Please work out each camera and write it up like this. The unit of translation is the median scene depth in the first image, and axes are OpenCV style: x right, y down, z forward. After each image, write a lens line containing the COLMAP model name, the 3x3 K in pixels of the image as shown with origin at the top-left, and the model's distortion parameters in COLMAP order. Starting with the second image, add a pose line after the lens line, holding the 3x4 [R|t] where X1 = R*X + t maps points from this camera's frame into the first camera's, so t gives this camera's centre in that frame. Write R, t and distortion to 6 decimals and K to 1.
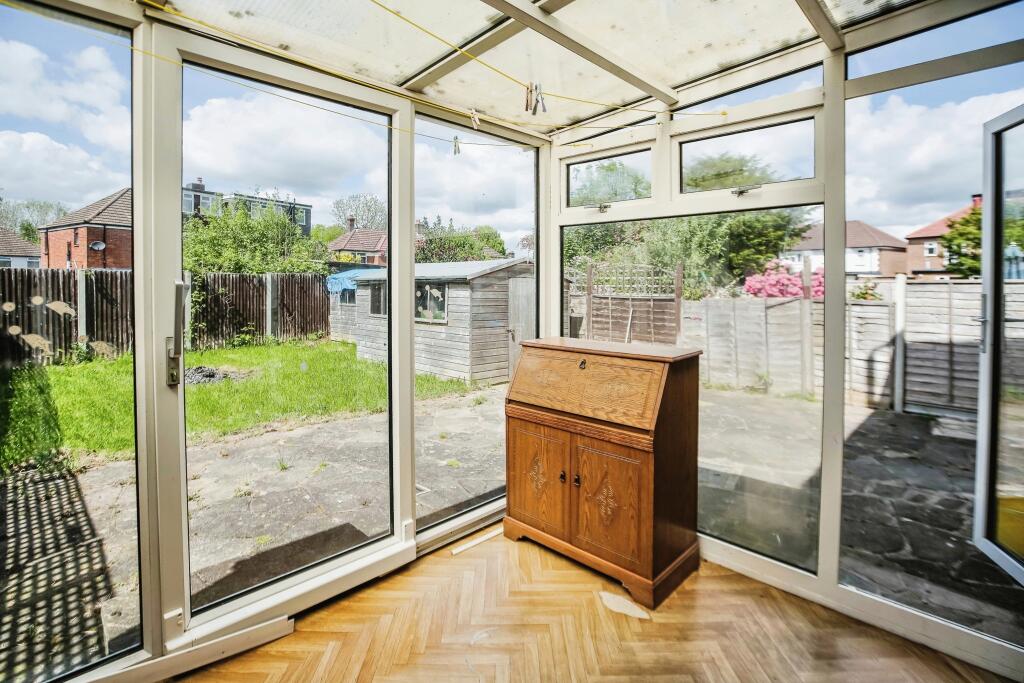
lens RADIAL K [[499.8, 0, 492.0], [0, 499.8, 298.0], [0, 0, 1]] dist [-0.047819, 0.020609]
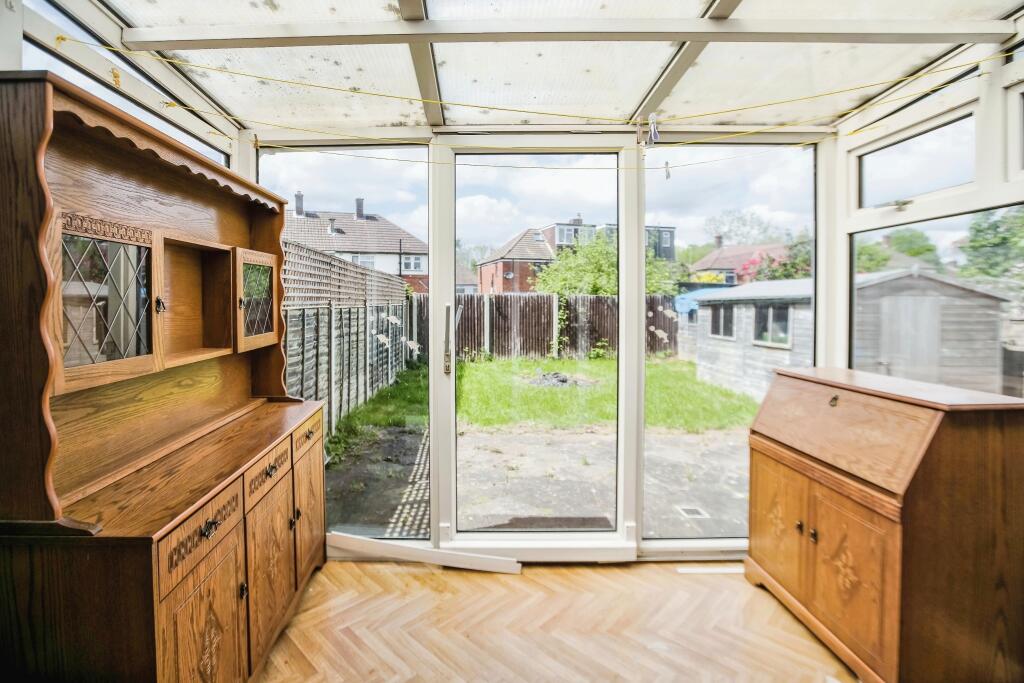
lens RADIAL K [[535.4, 0, 511.9], [0, 535.4, 320.5], [0, 0, 1]] dist [-0.002104, 0.000561]
pose [[0.703870, 0.018646, -0.710084, 0.435758], [-0.016068, 0.999818, 0.010326, -0.001543], [0.710147, 0.004141, 0.704042, -0.011971]]
